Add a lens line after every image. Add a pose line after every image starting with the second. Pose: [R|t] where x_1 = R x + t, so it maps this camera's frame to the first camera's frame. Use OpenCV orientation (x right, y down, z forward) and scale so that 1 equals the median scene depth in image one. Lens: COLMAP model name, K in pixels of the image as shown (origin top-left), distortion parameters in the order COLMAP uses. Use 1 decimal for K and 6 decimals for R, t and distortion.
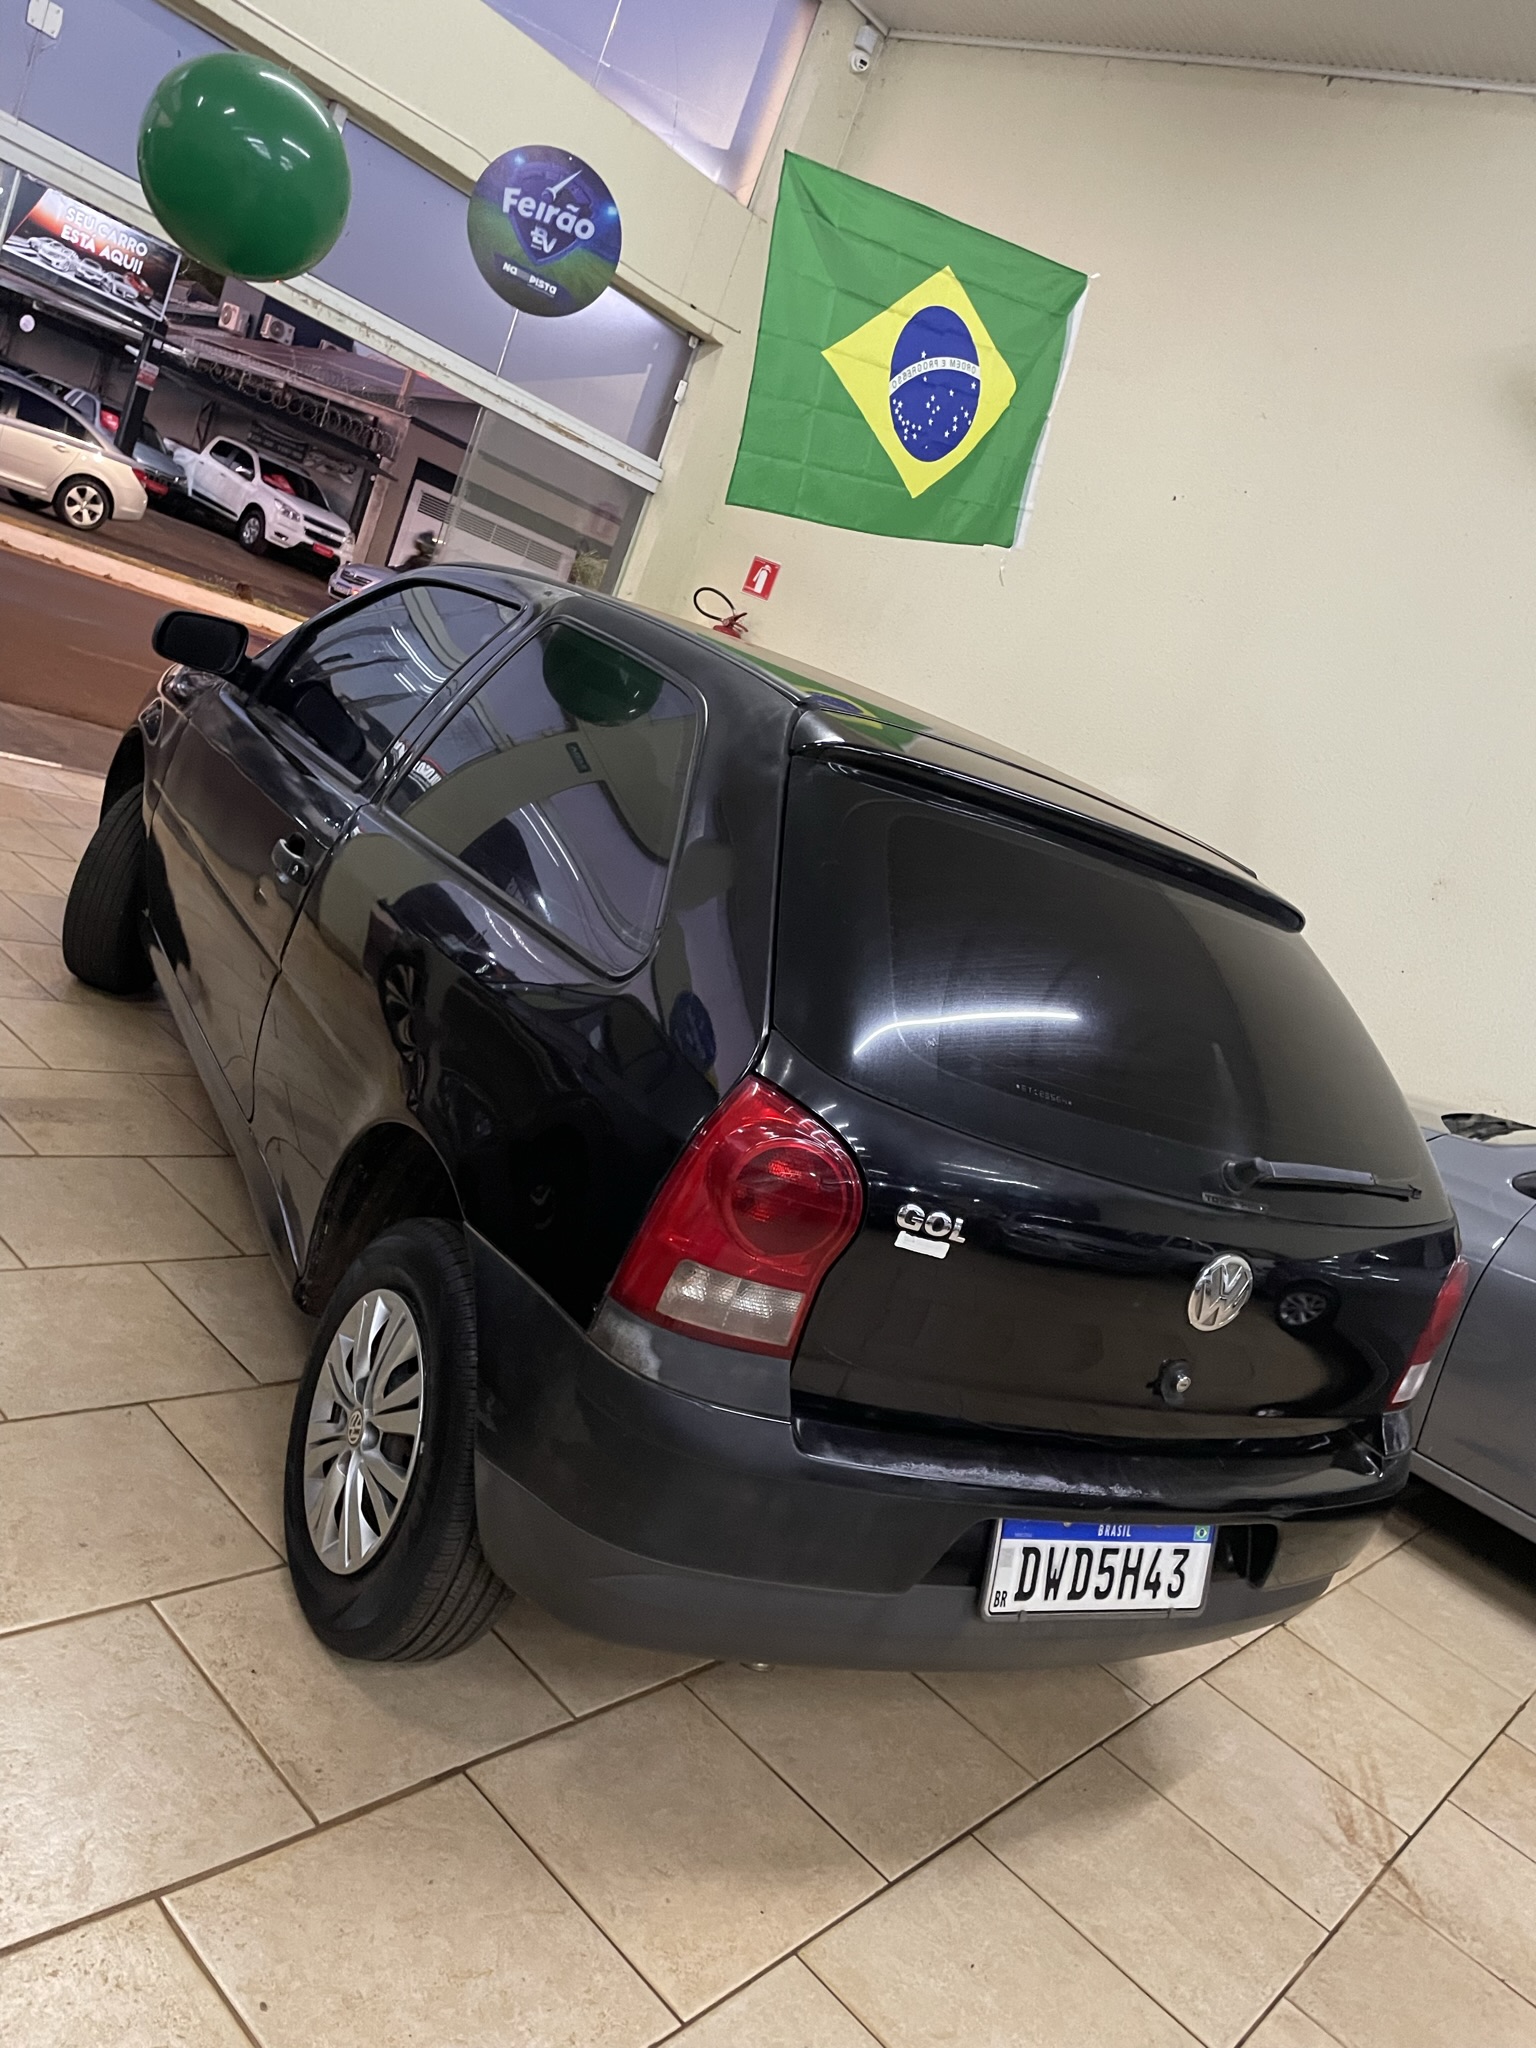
lens RADIAL K [[1567.5, 0, 770.0], [0, 1567.5, 988.0], [0, 0, 1]] dist [0.033509, 0.000317]
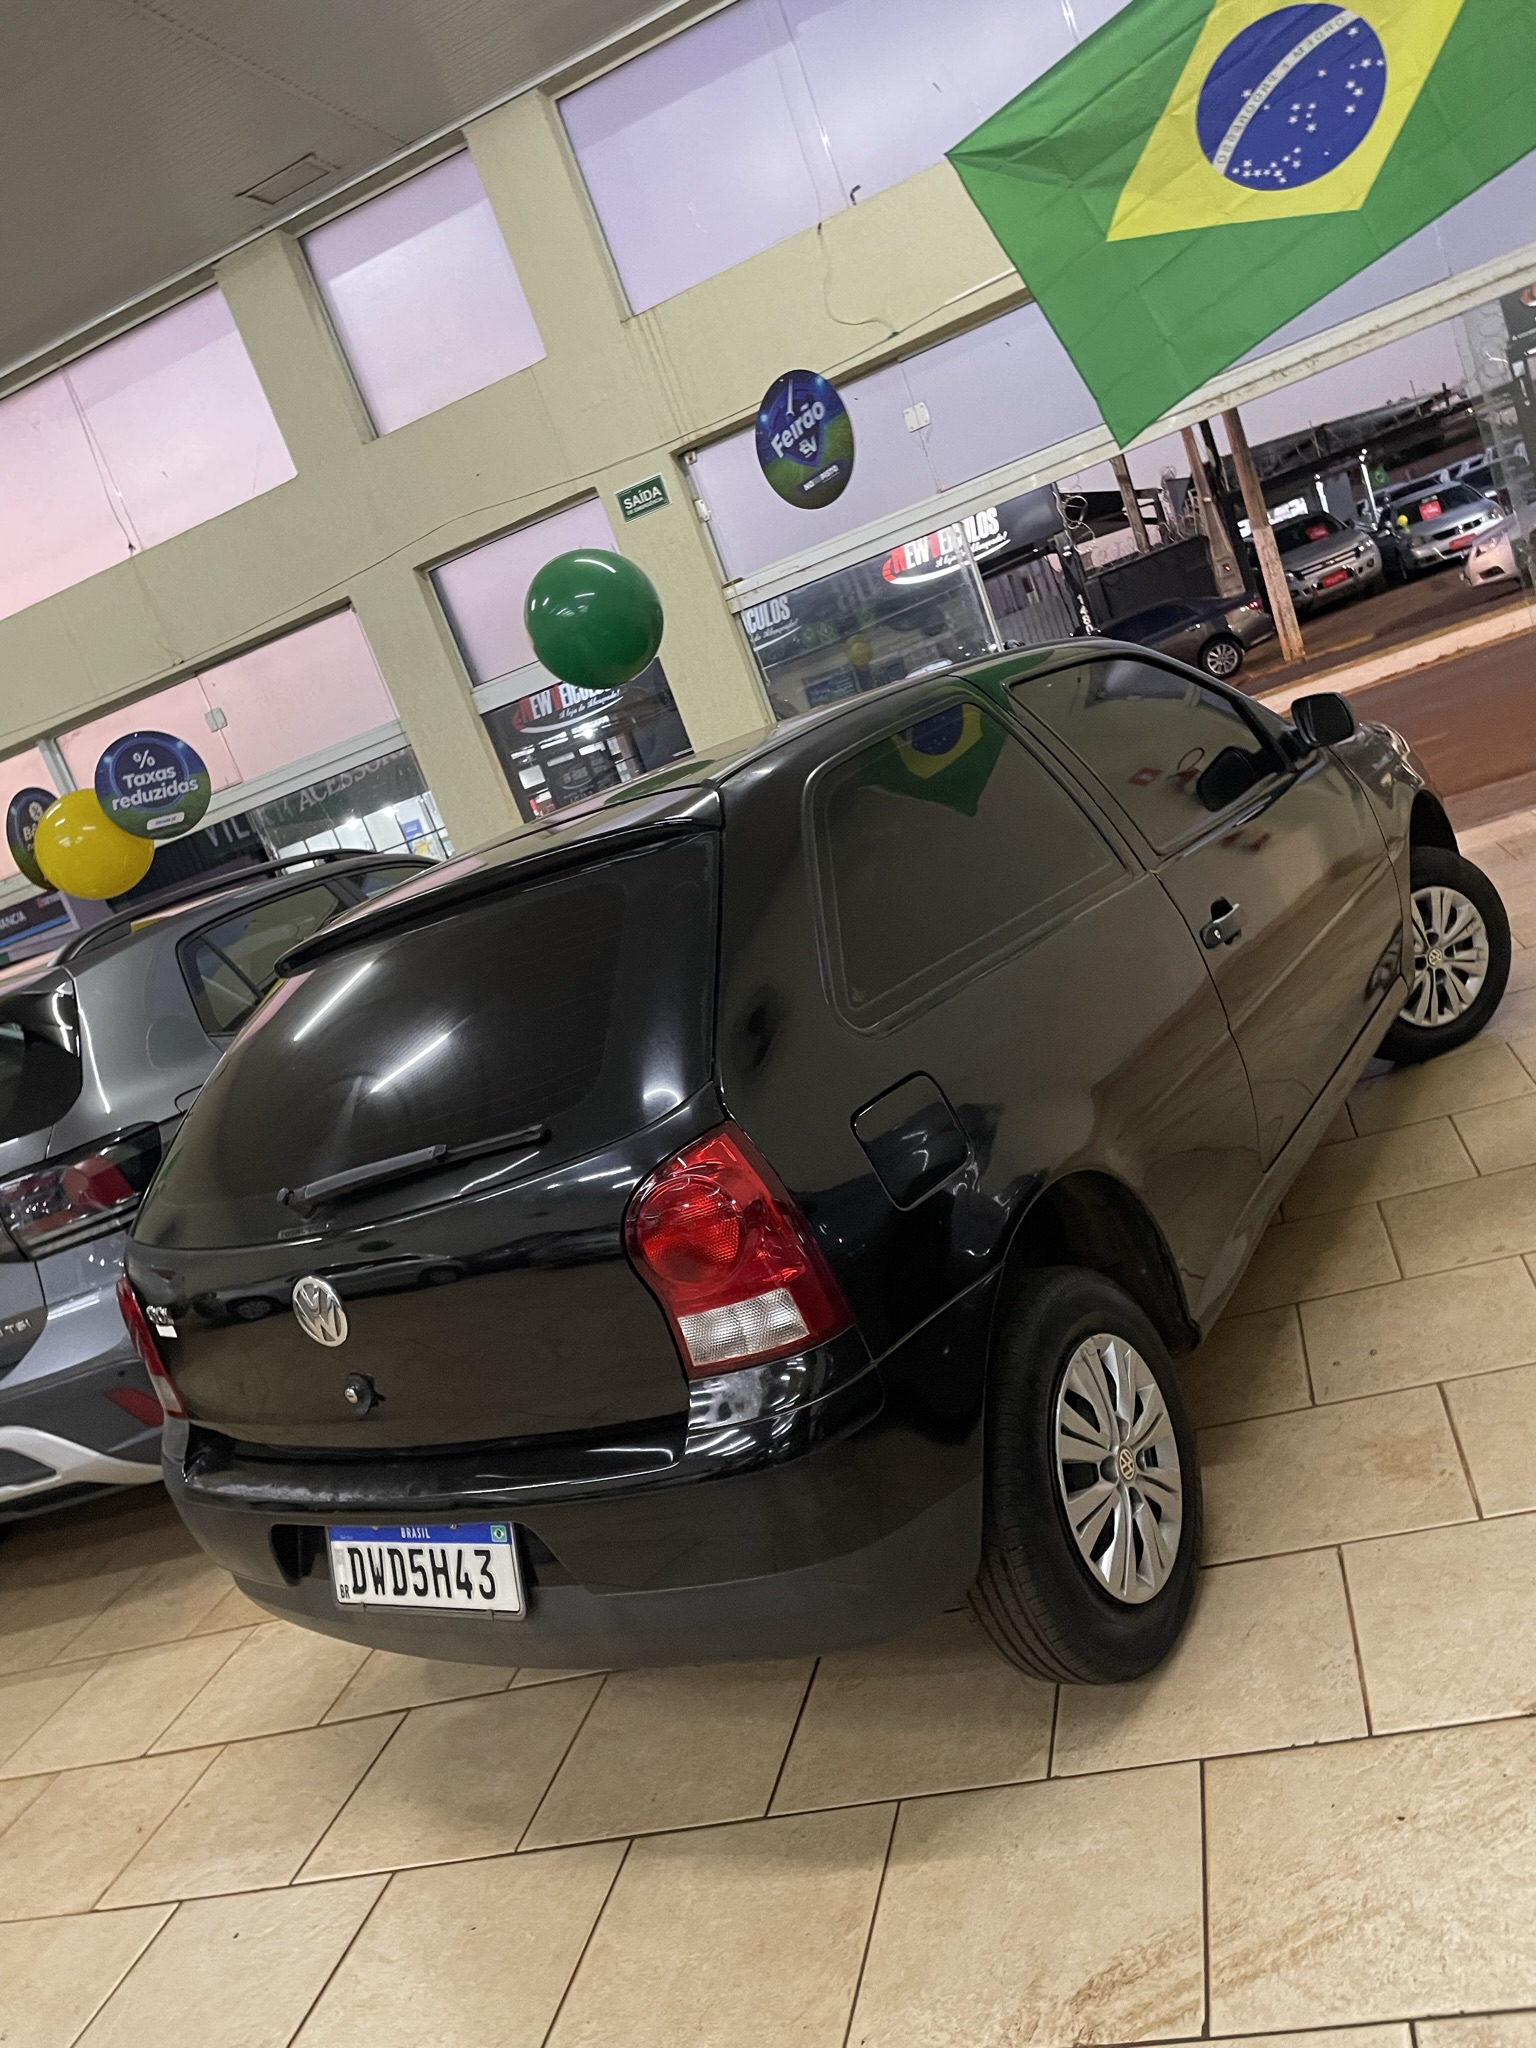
lens RADIAL K [[1530.9, 0, 769.2], [0, 1530.9, 998.3], [0, 0, 1]] dist [0.092050, -0.117974]
pose [[0.210019, -0.343114, -0.915513, 1.357173], [0.298359, 0.914223, -0.274187, 0.367914], [0.931061, -0.215567, 0.294375, 0.977714]]
